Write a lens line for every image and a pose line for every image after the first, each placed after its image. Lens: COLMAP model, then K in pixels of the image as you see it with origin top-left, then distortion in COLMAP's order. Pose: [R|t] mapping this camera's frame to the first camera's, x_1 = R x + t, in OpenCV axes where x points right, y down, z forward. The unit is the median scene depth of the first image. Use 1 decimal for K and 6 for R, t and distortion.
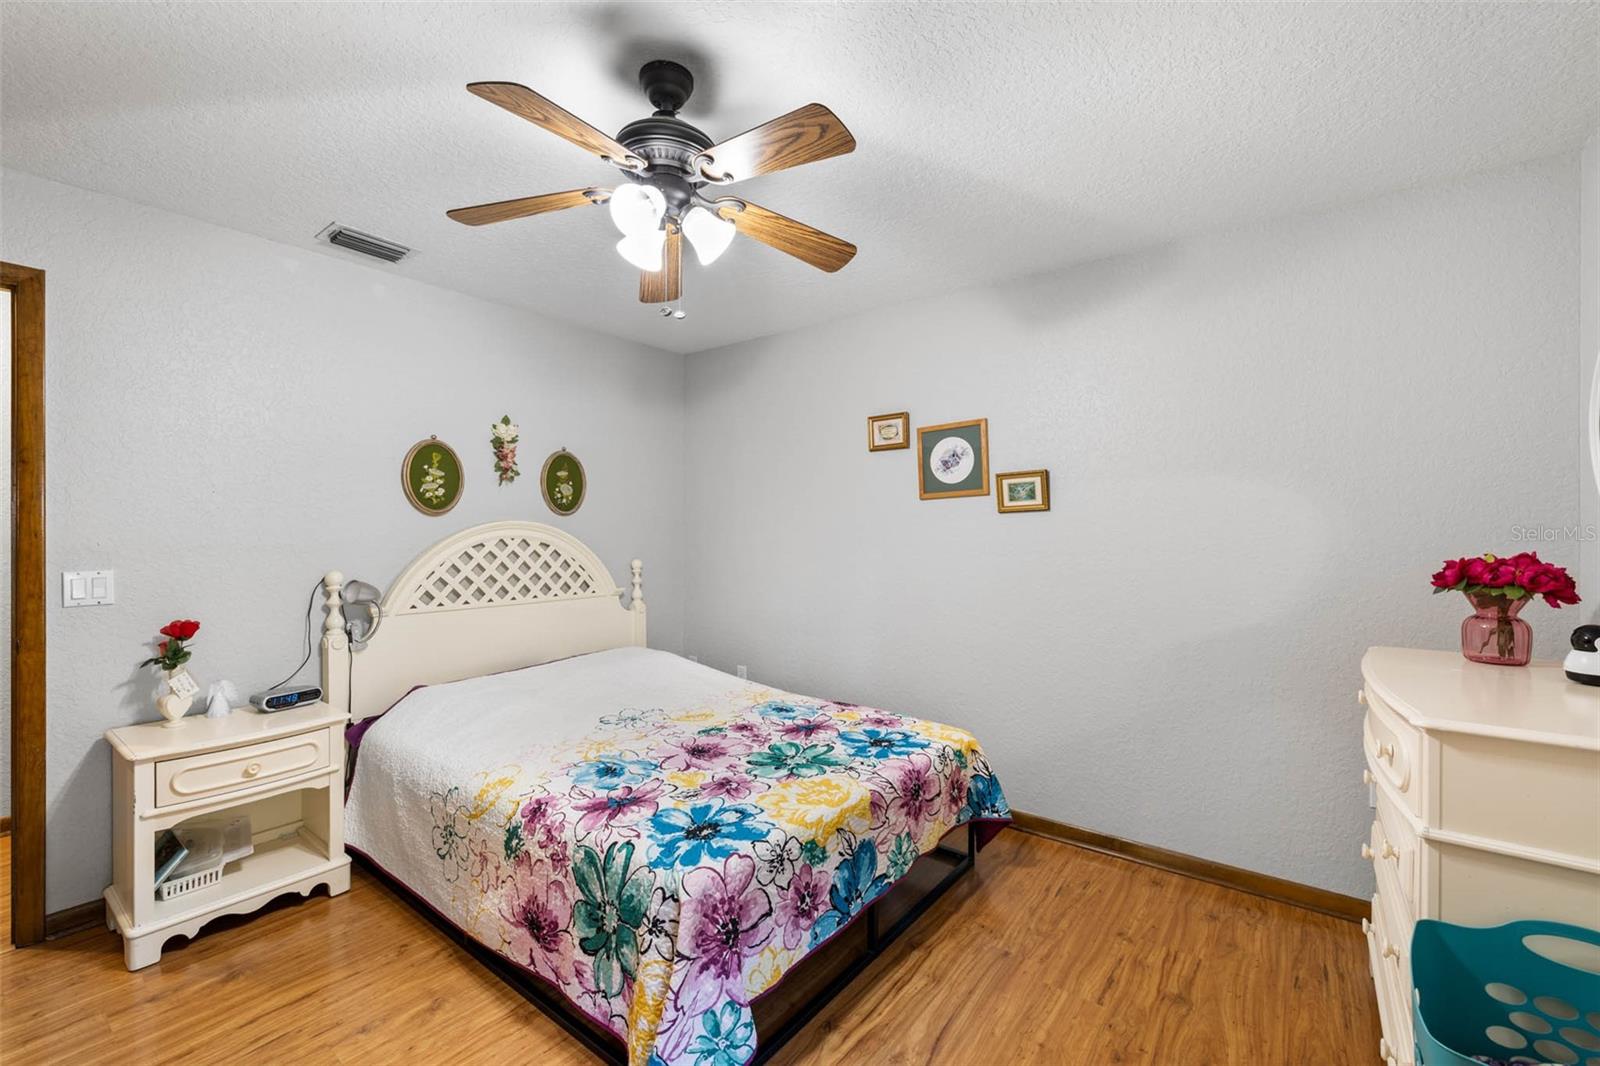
lens RADIAL K [[676.5, 0, 796.1], [0, 676.5, 533.1], [0, 0, 1]] dist [0.001992, 0.000400]
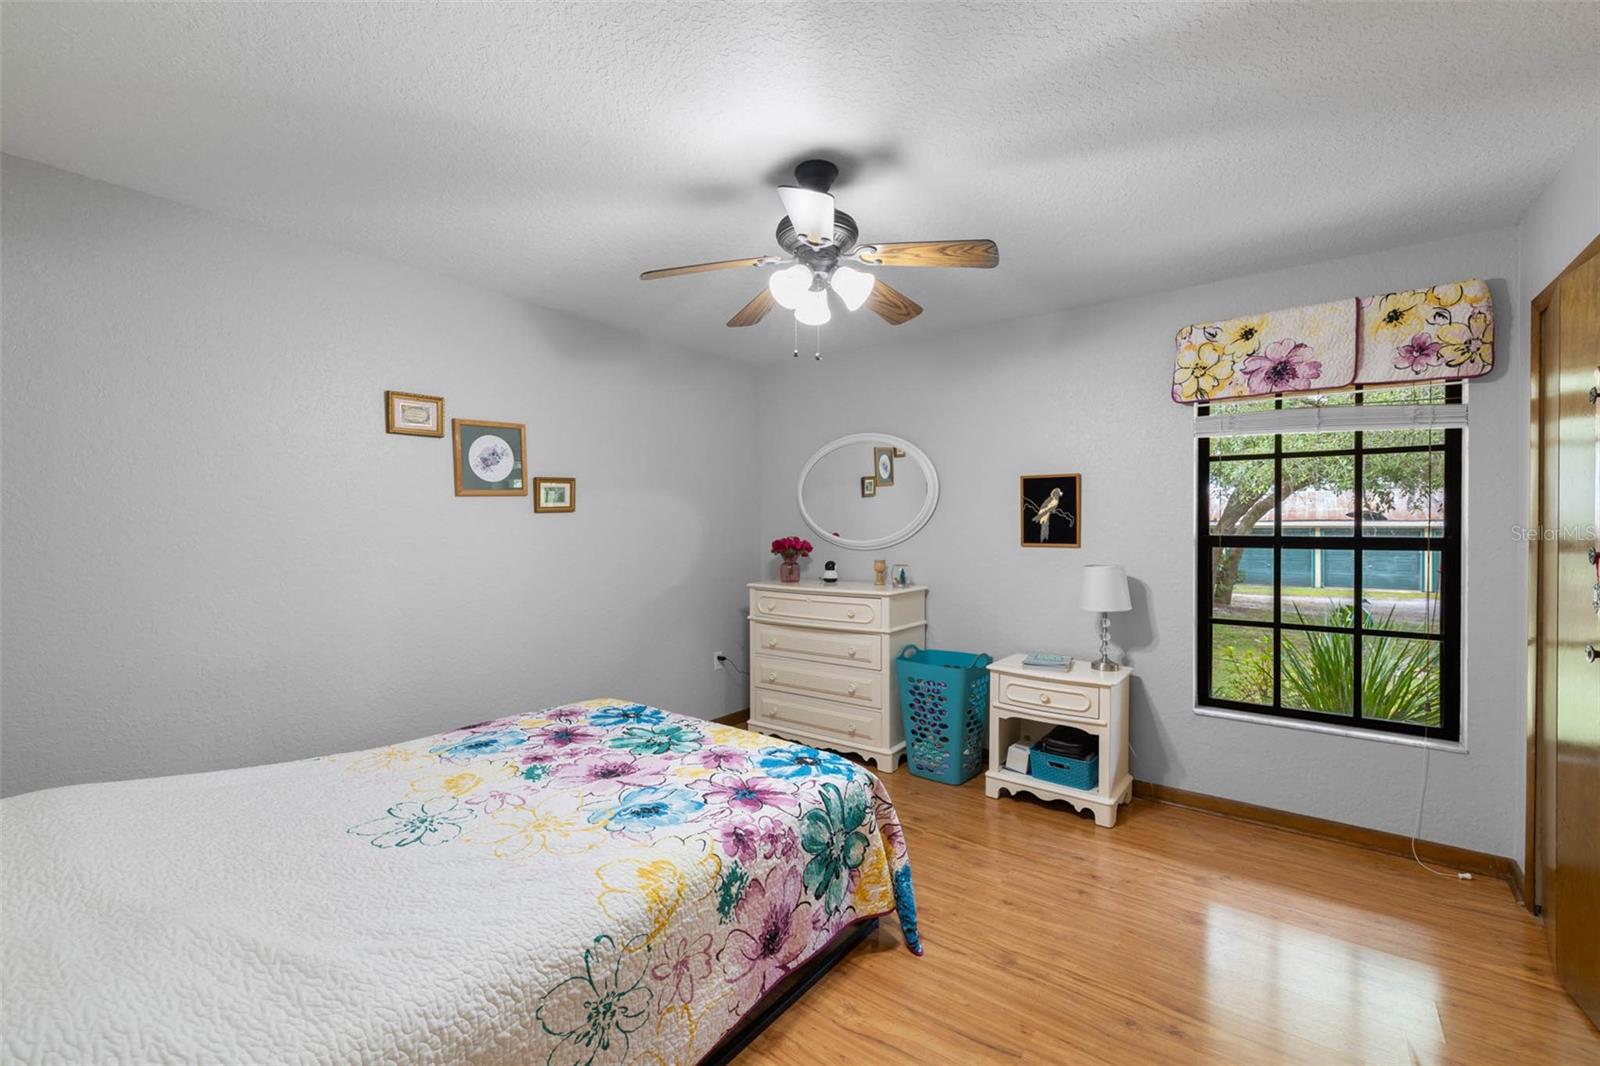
lens RADIAL K [[671.6, 0, 800.0], [0, 671.6, 533.0], [0, 0, 1]] dist [-0.001708, -0.000077]
pose [[-0.009528, -0.011942, 0.999883, -1.020736], [0.007383, 0.999901, 0.012012, -0.008347], [-0.999927, 0.007496, -0.009439, 0.737349]]
